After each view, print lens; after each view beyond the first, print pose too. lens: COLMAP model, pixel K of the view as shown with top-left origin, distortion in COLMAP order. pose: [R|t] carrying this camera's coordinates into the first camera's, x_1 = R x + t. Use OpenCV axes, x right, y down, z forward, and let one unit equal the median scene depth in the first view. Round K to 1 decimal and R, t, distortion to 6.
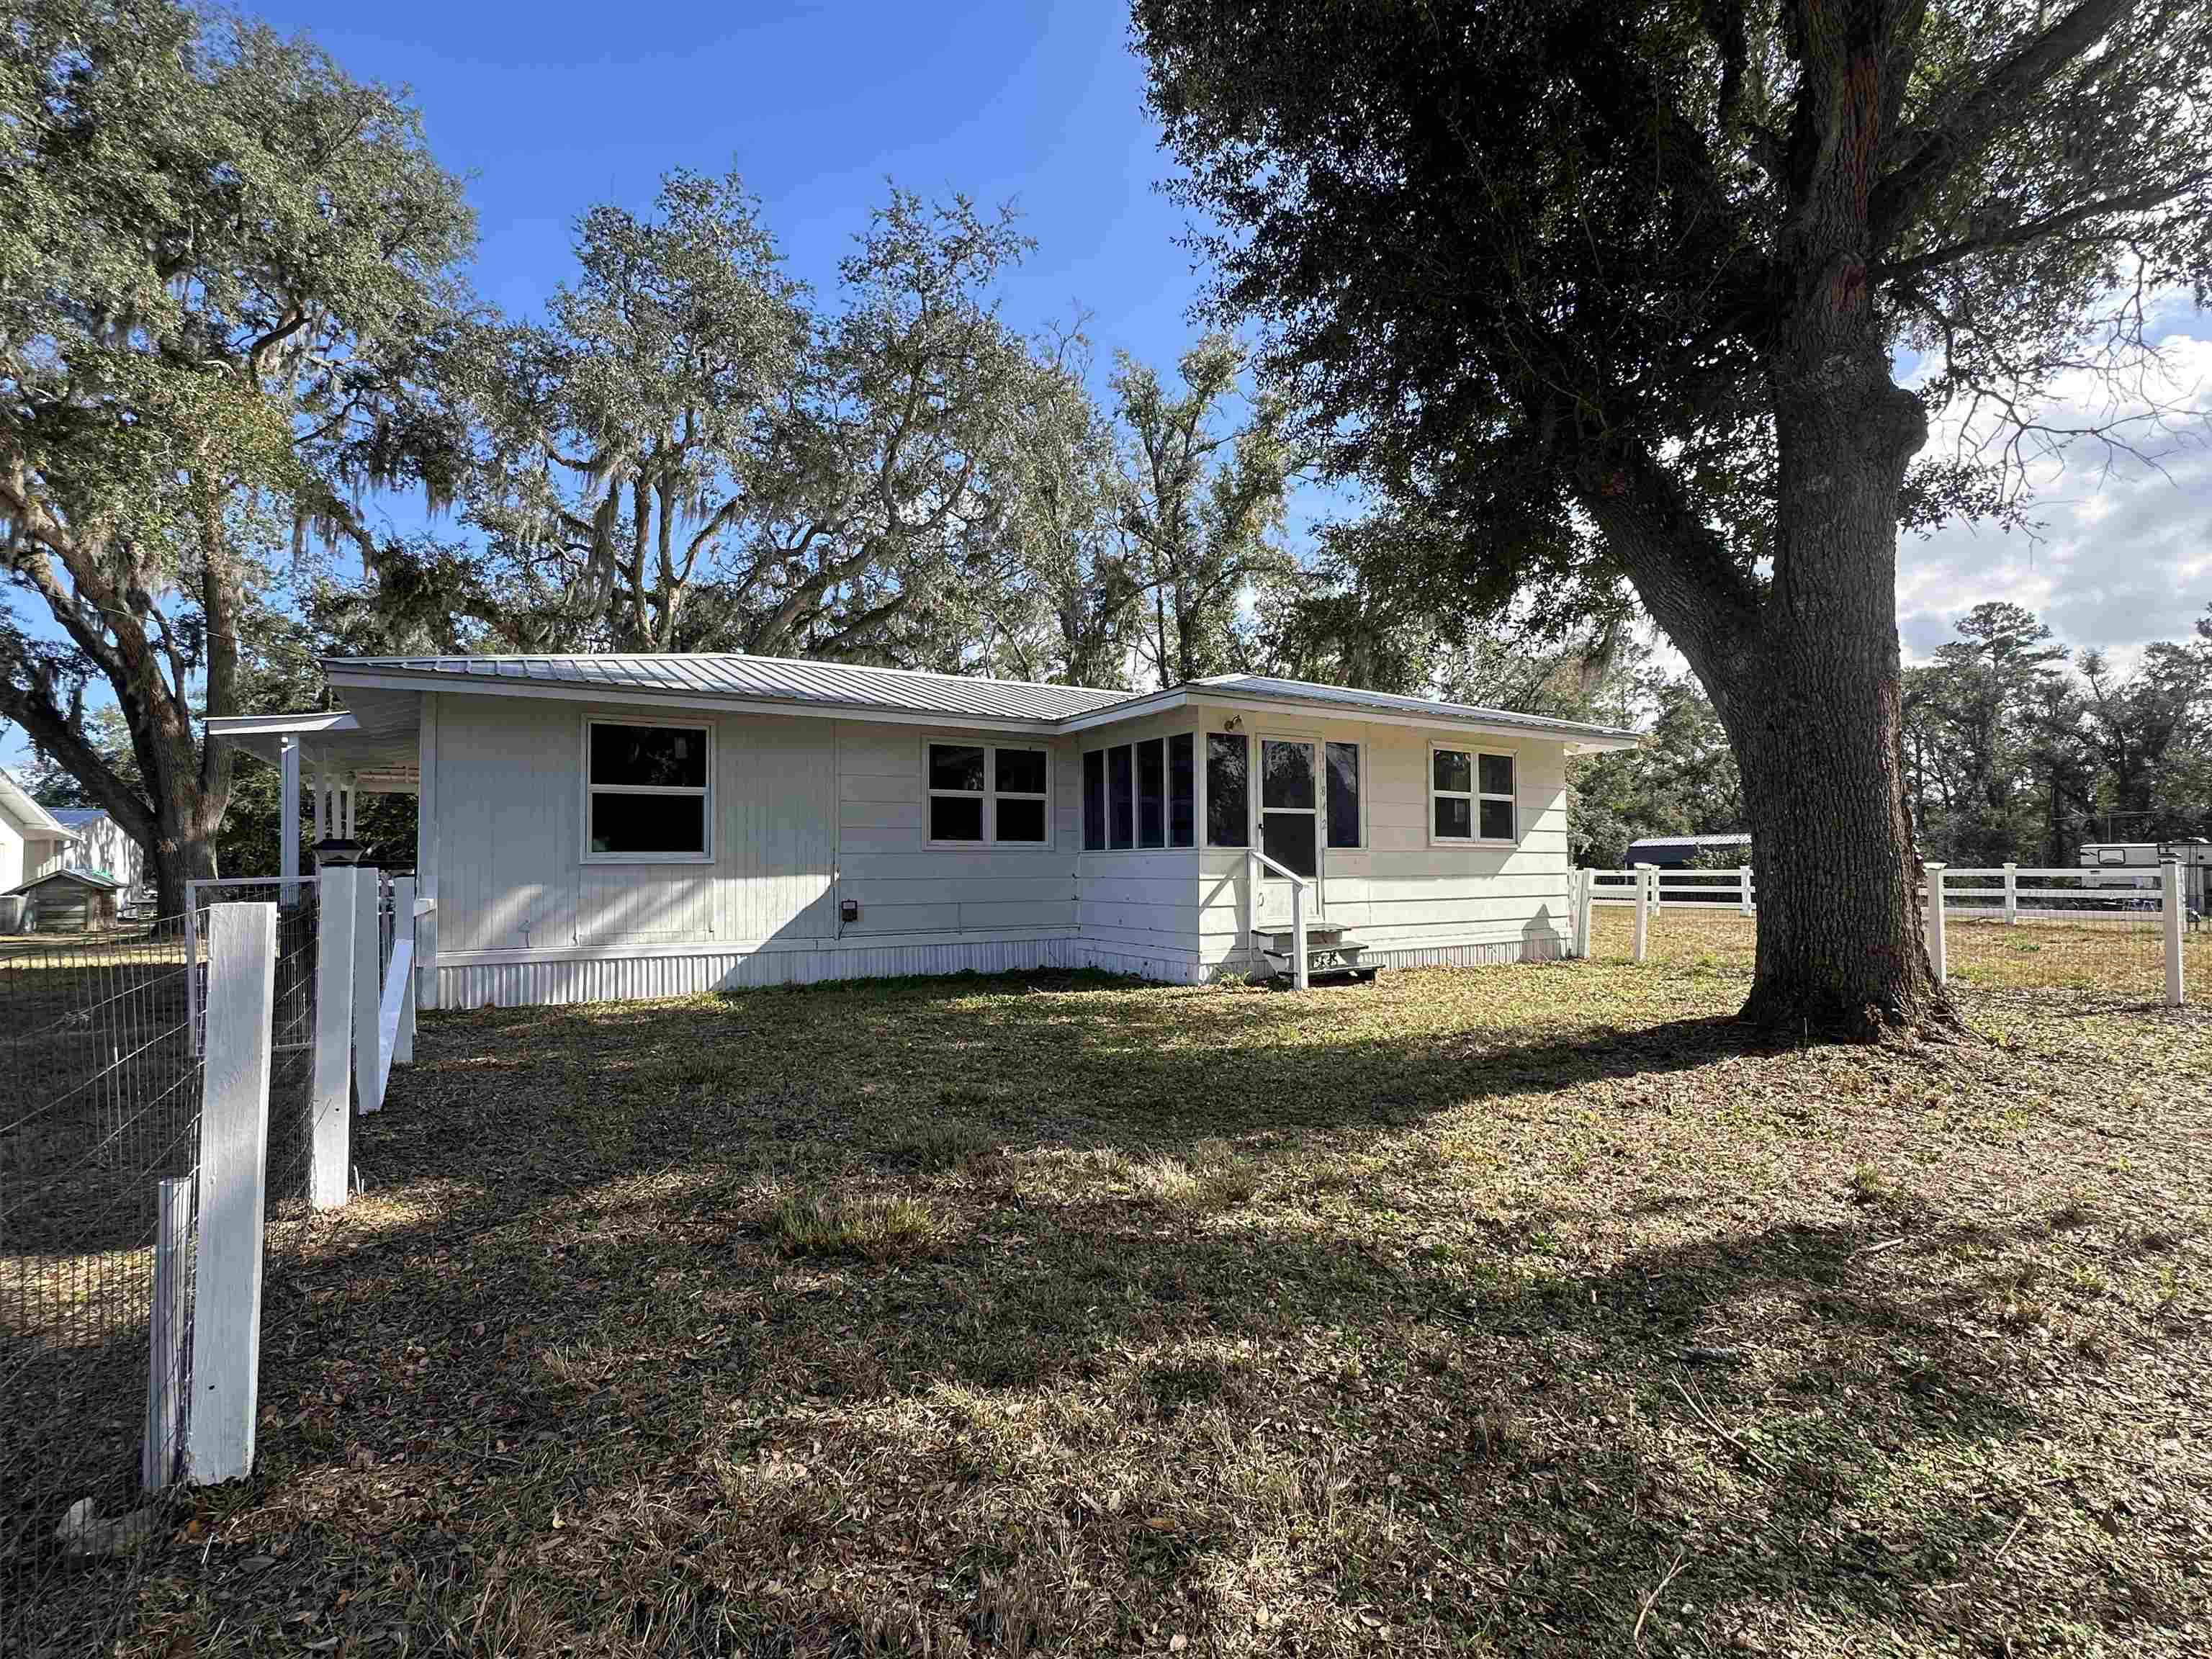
lens RADIAL K [[1030.3, 0, 1106.0], [0, 1030.3, 829.5], [0, 0, 1]] dist [0.000773, -0.000390]
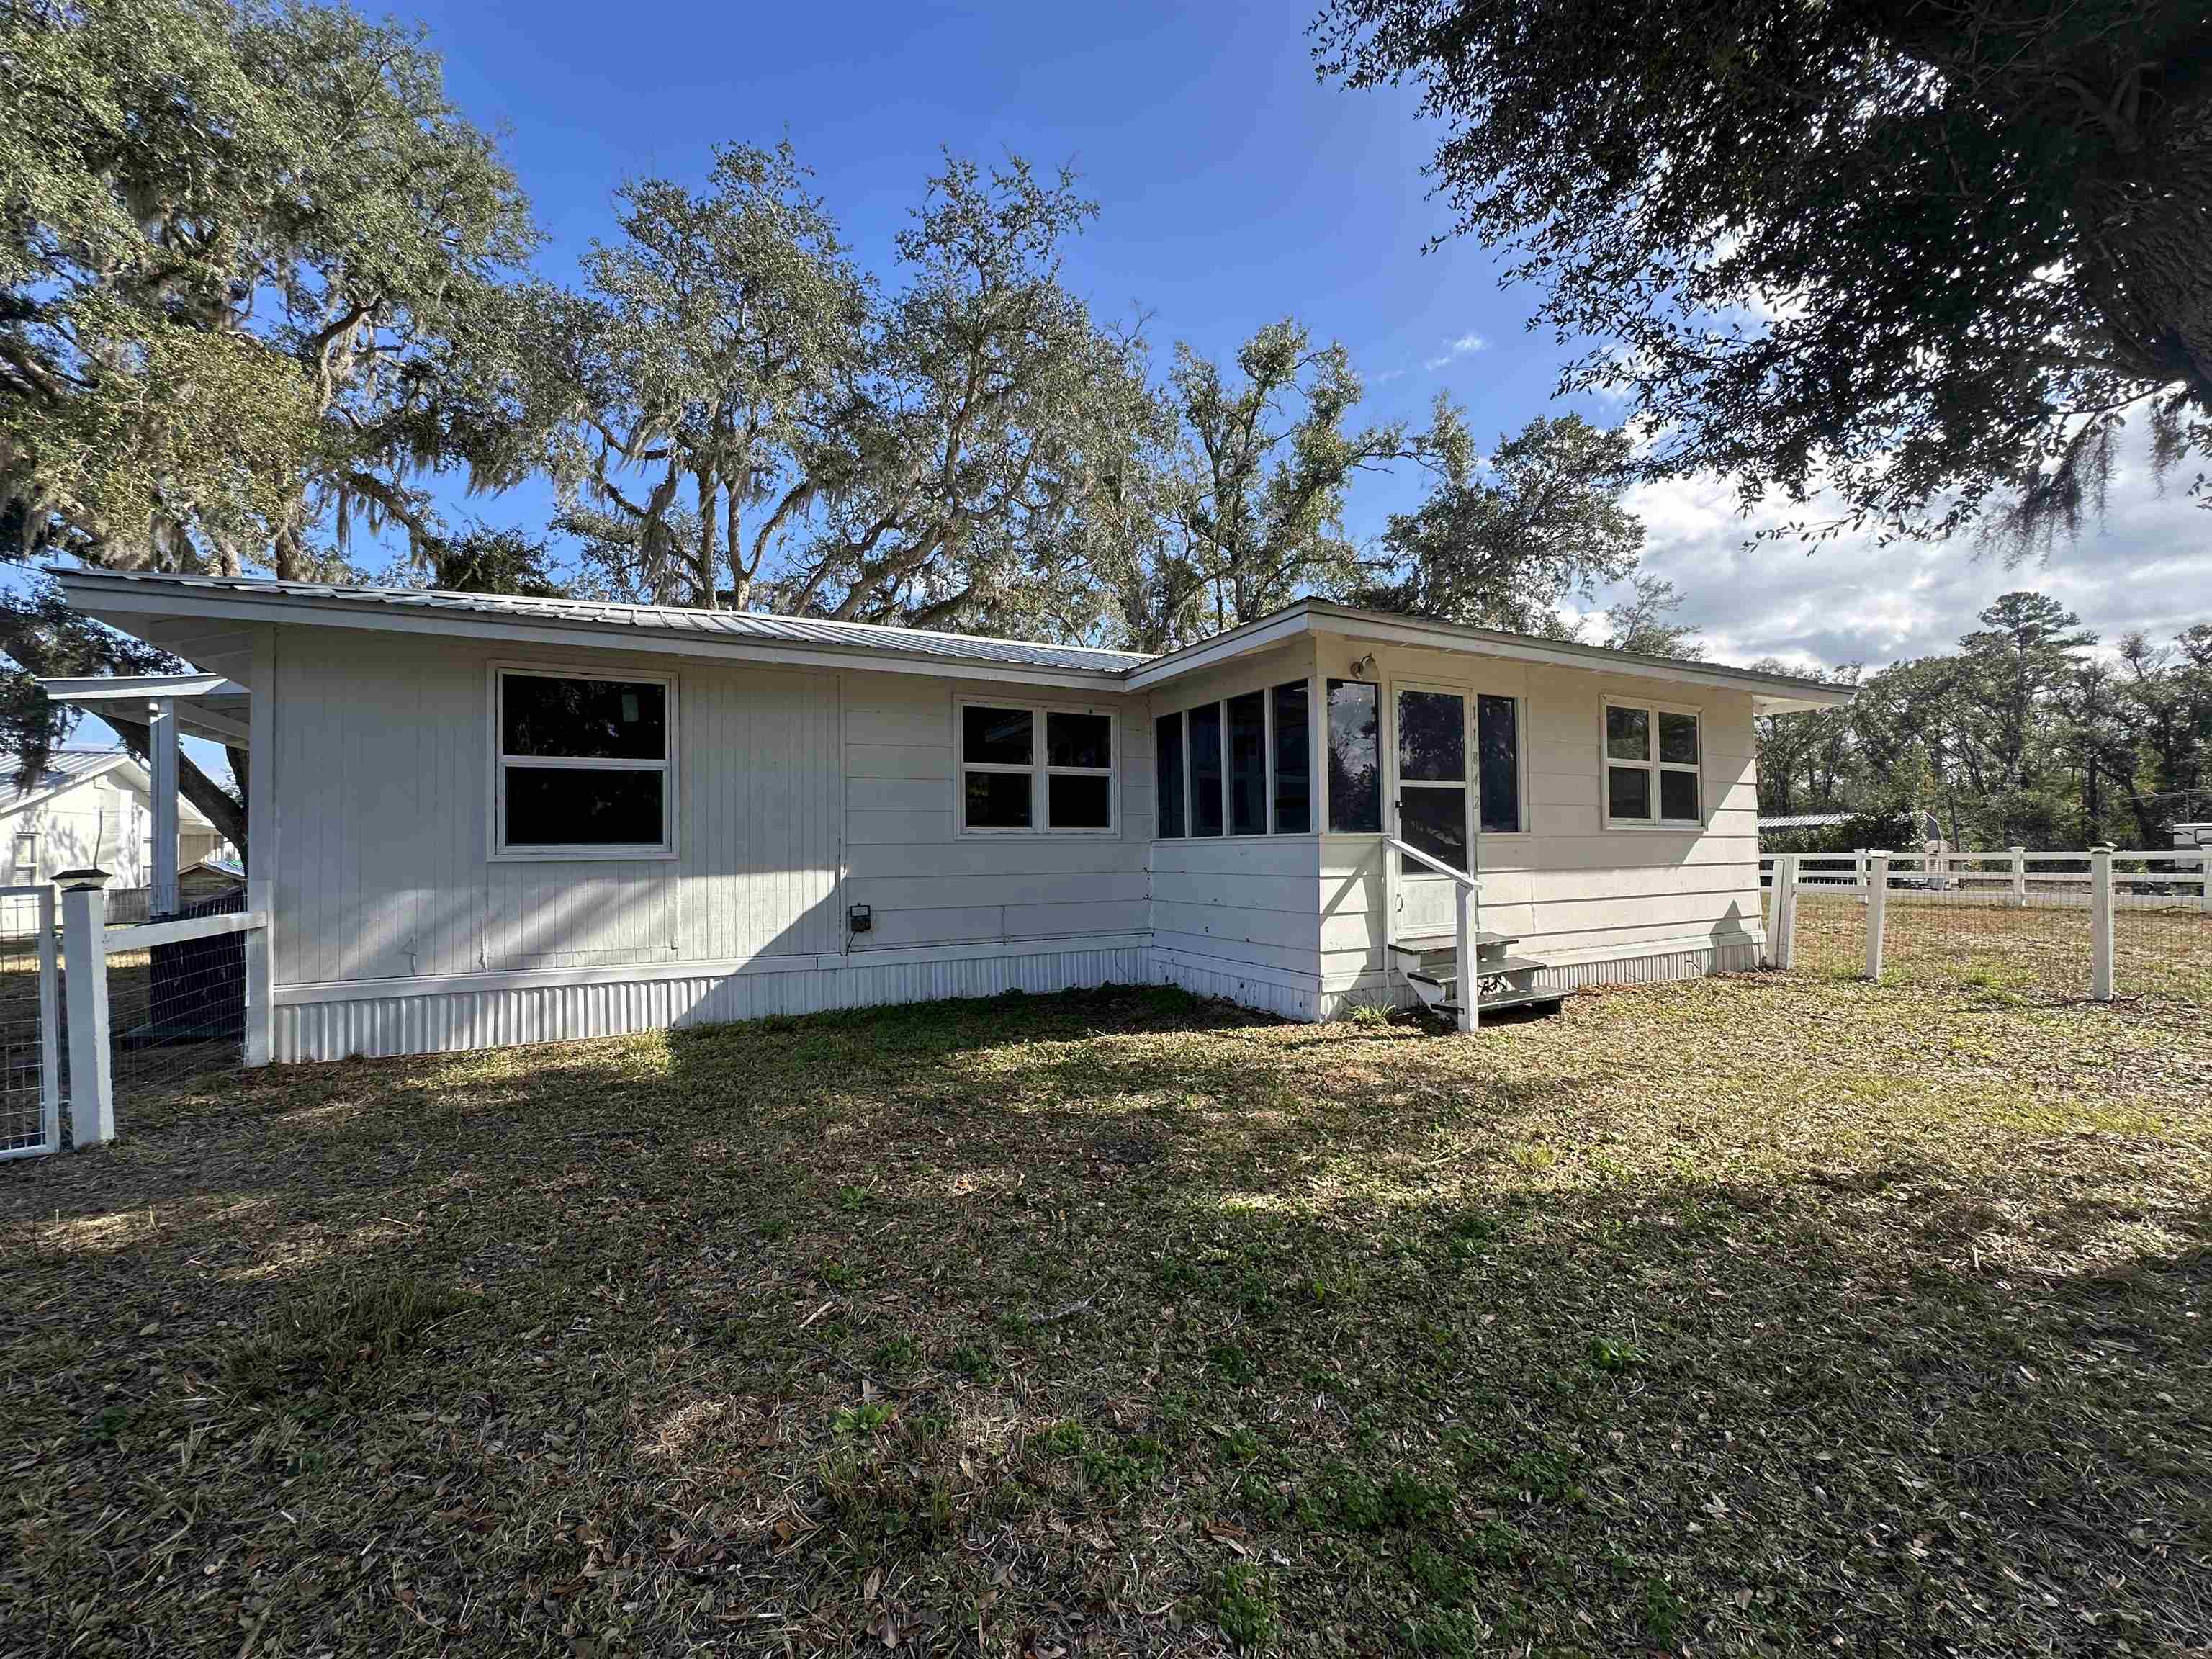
lens RADIAL K [[906.0, 0, 1106.0], [0, 906.0, 829.5], [0, 0, 1]] dist [-0.011351, 0.000085]
pose [[0.997804, -0.007413, -0.065814, -0.010095], [0.008230, 0.999892, 0.012156, 0.002906], [0.065717, -0.012671, 0.997758, 0.190627]]
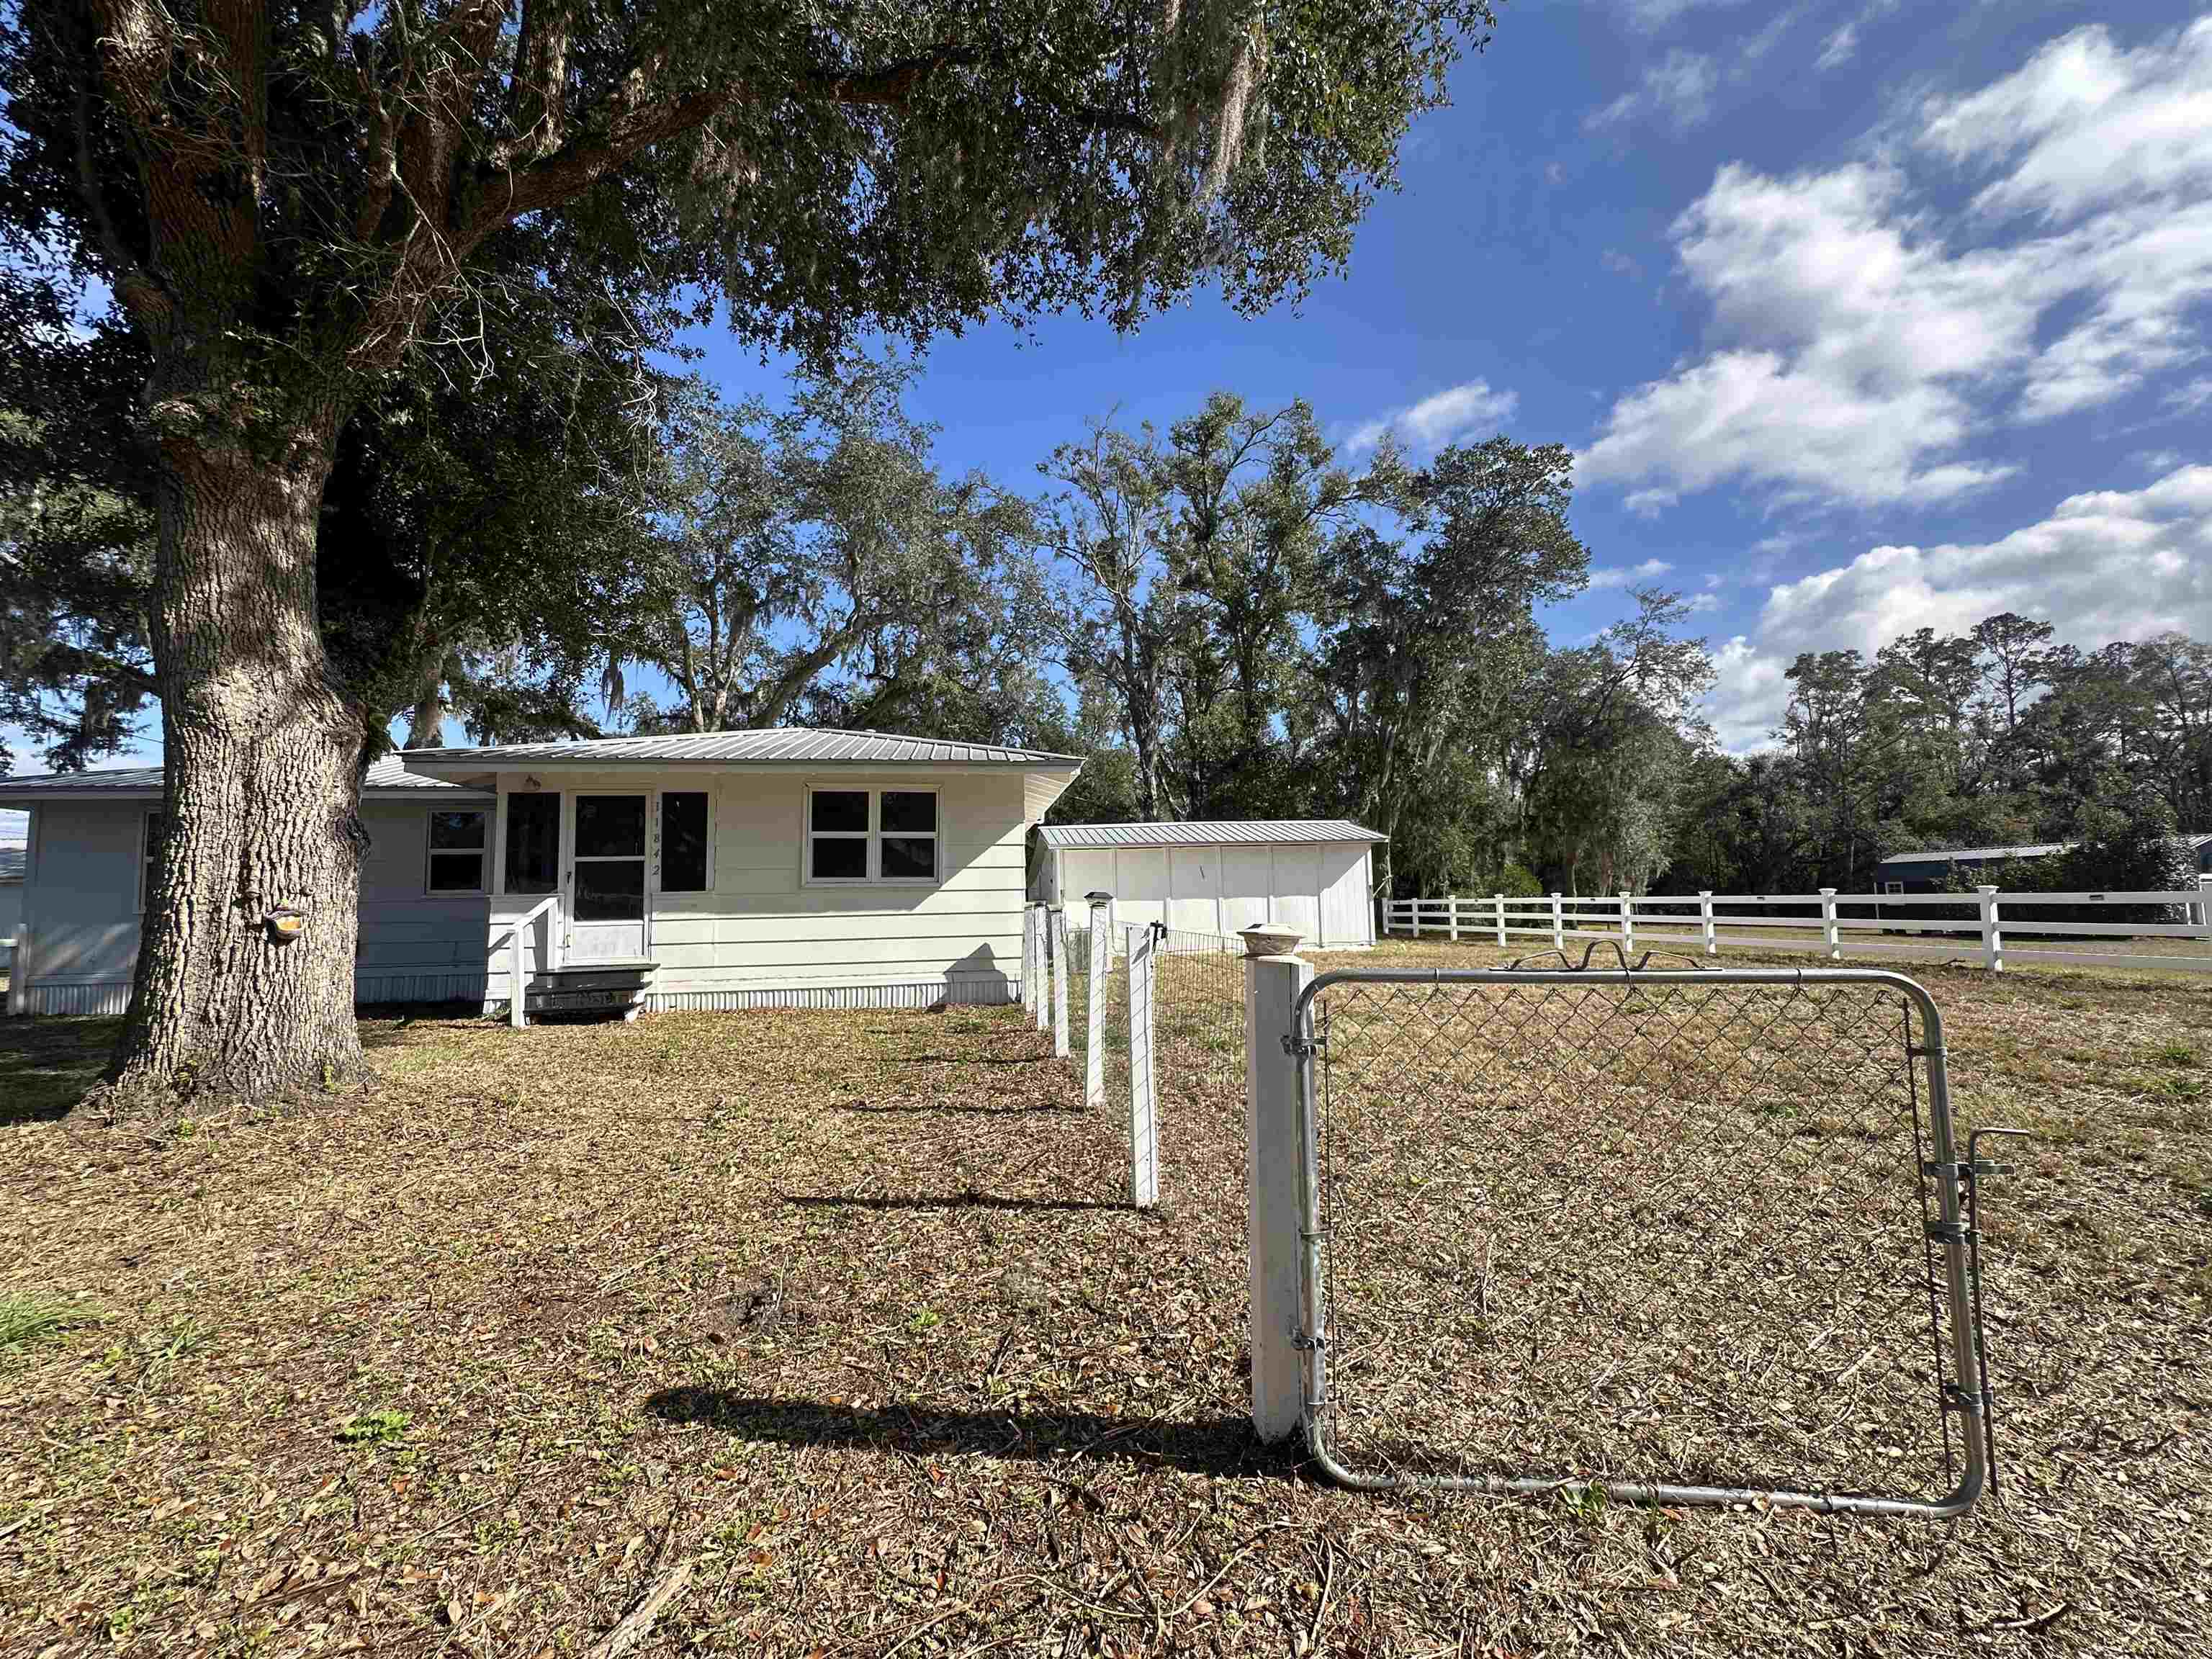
lens RADIAL K [[910.0, 0, 1106.0], [0, 910.0, 829.5], [0, 0, 1]] dist [-0.002818, 0.000093]
pose [[0.922035, -0.044478, -0.384543, 0.602218], [0.029280, 0.998545, -0.045291, 0.005469], [0.385998, 0.030501, 0.921995, 0.187401]]
